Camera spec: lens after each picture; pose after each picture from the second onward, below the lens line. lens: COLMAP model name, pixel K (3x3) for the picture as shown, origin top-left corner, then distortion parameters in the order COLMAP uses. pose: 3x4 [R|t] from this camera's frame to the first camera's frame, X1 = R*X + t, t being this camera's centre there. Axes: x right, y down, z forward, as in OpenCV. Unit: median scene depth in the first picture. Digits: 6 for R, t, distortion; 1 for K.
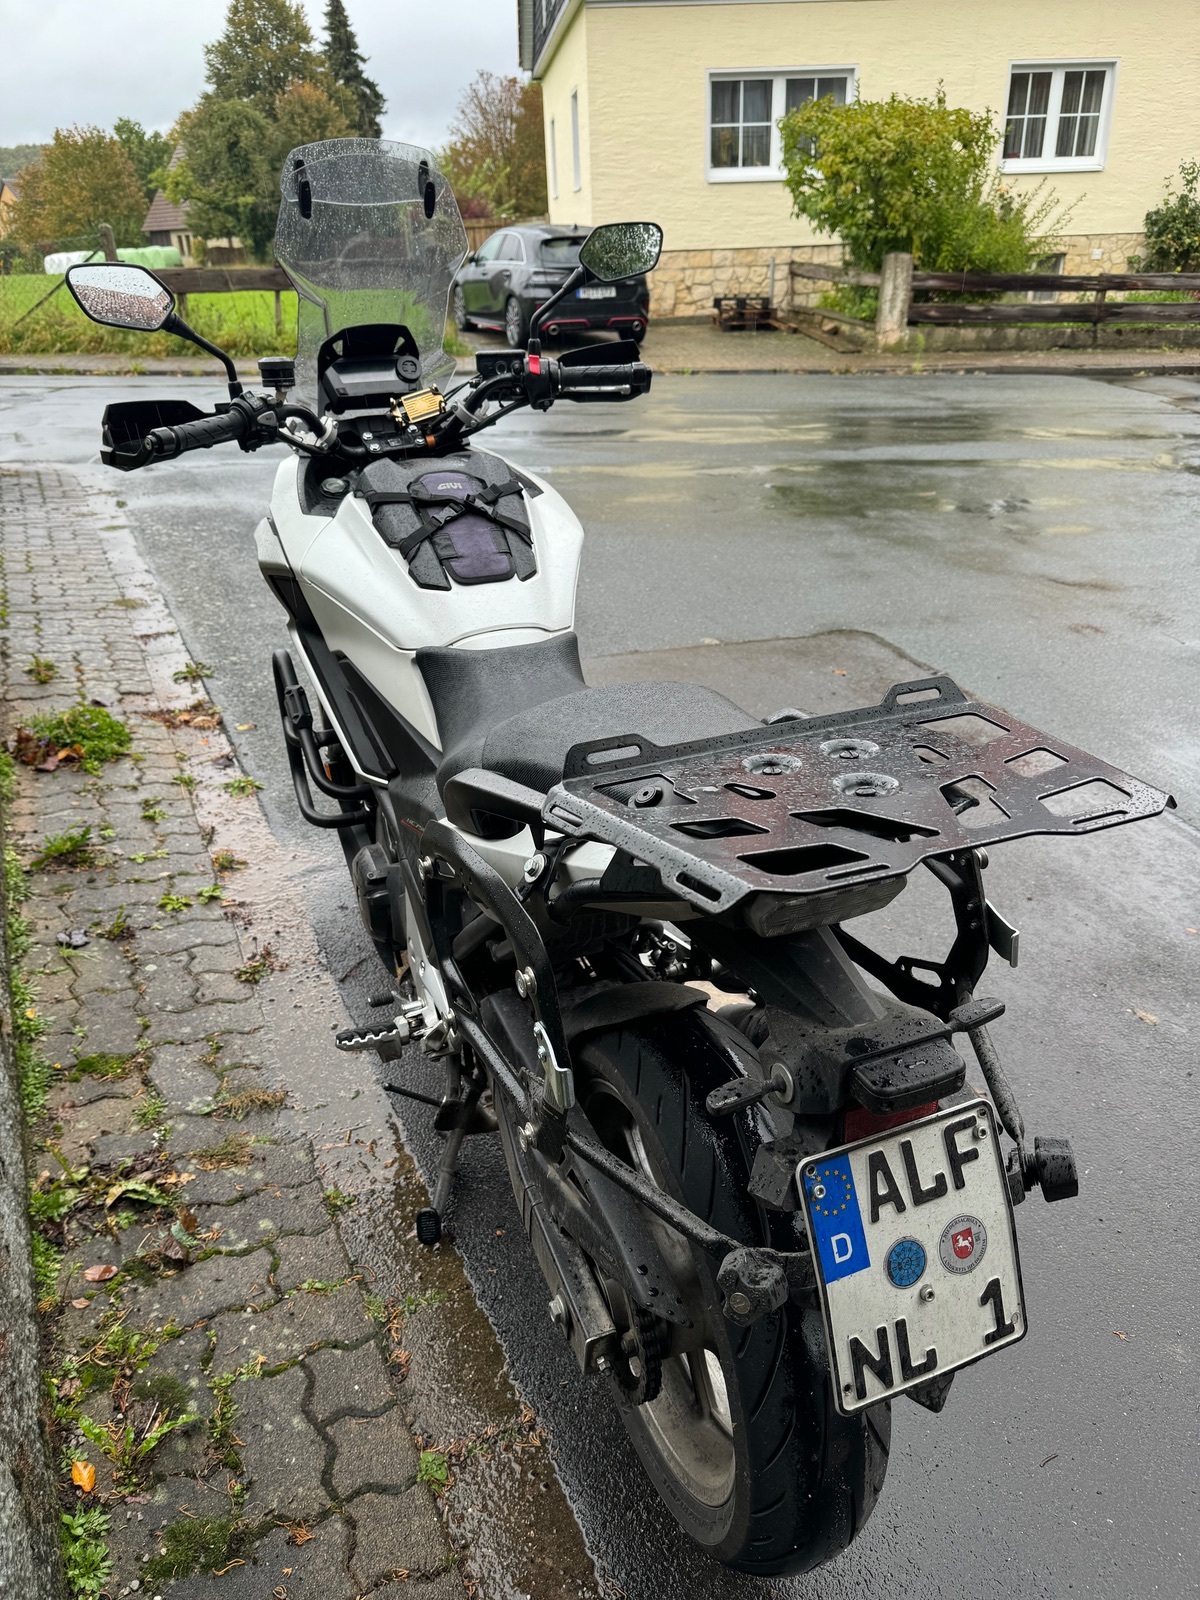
lens RADIAL K [[1132.3, 0, 601.4], [0, 1132.3, 807.1], [0, 0, 1]] dist [-0.014625, -0.005516]
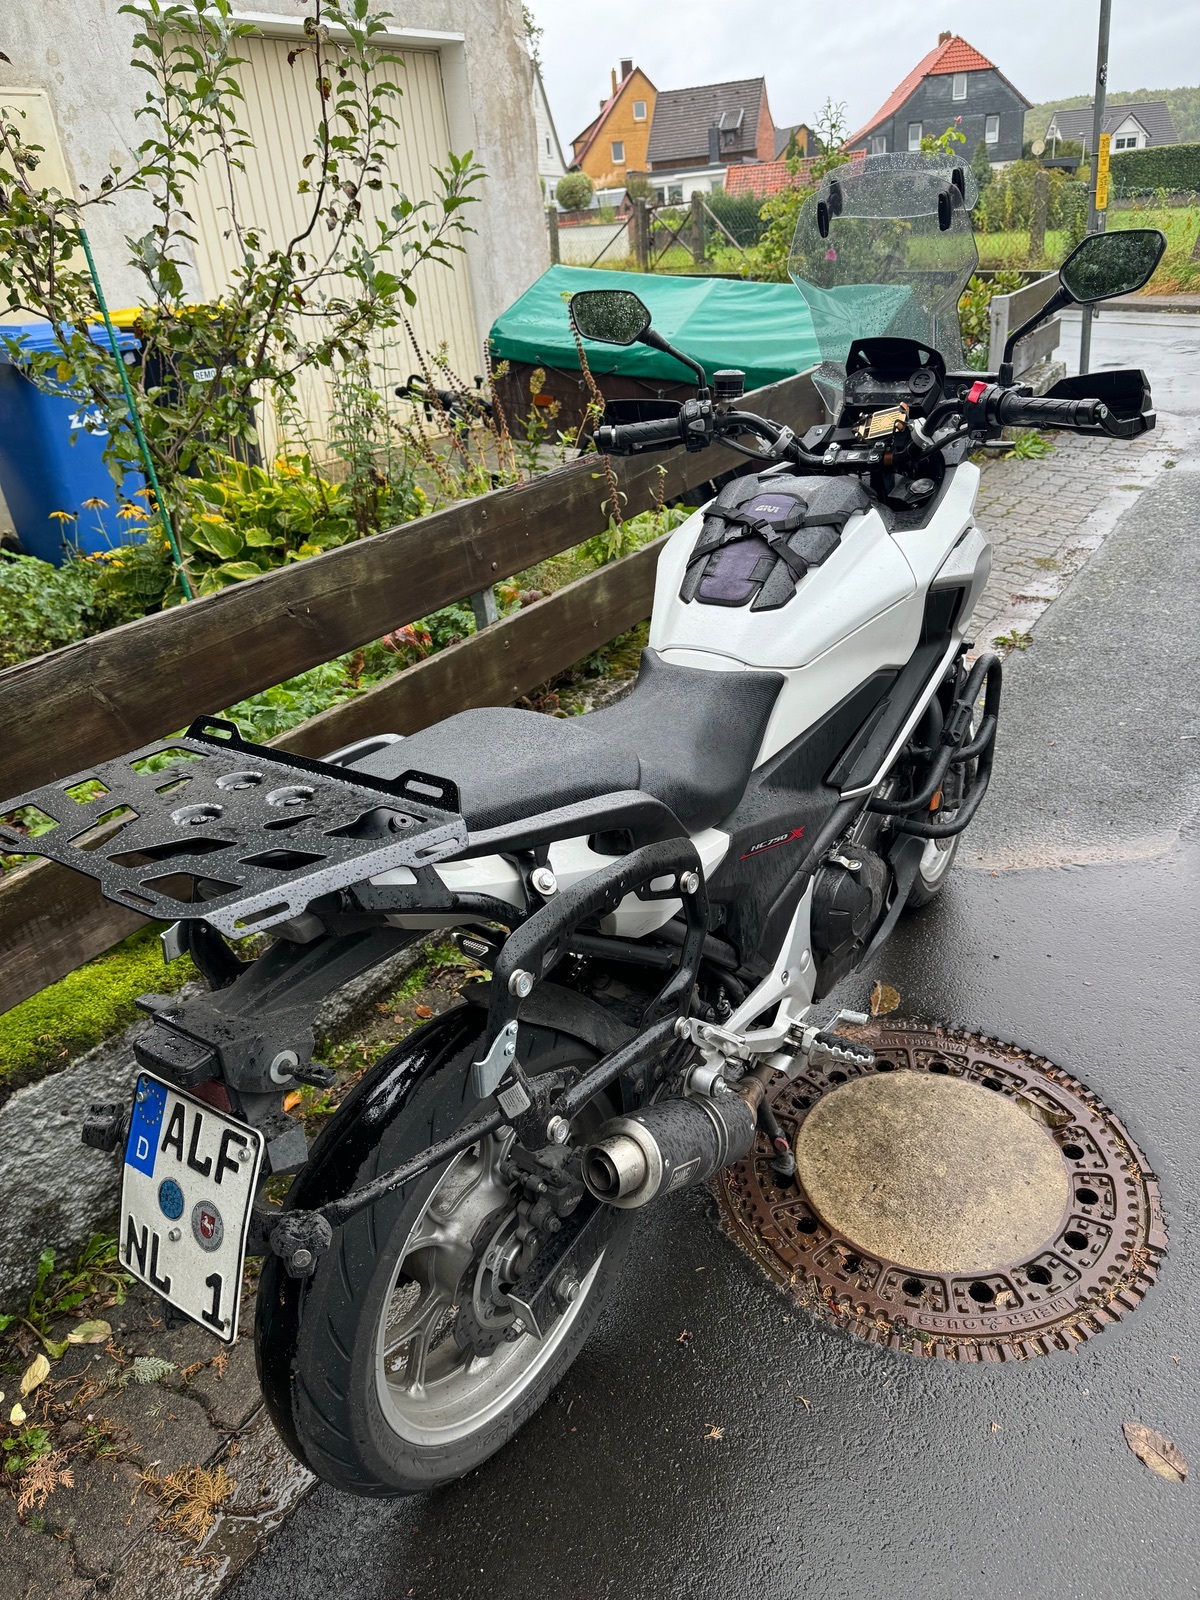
lens RADIAL K [[1132.3, 0, 608.2], [0, 1132.3, 789.6], [0, 0, 1]] dist [-0.014625, -0.005516]
pose [[0.518535, 0.337088, -0.785807, 1.230008], [-0.302877, 0.931836, 0.199868, -0.369053], [0.799617, 0.134364, 0.585286, 0.557719]]
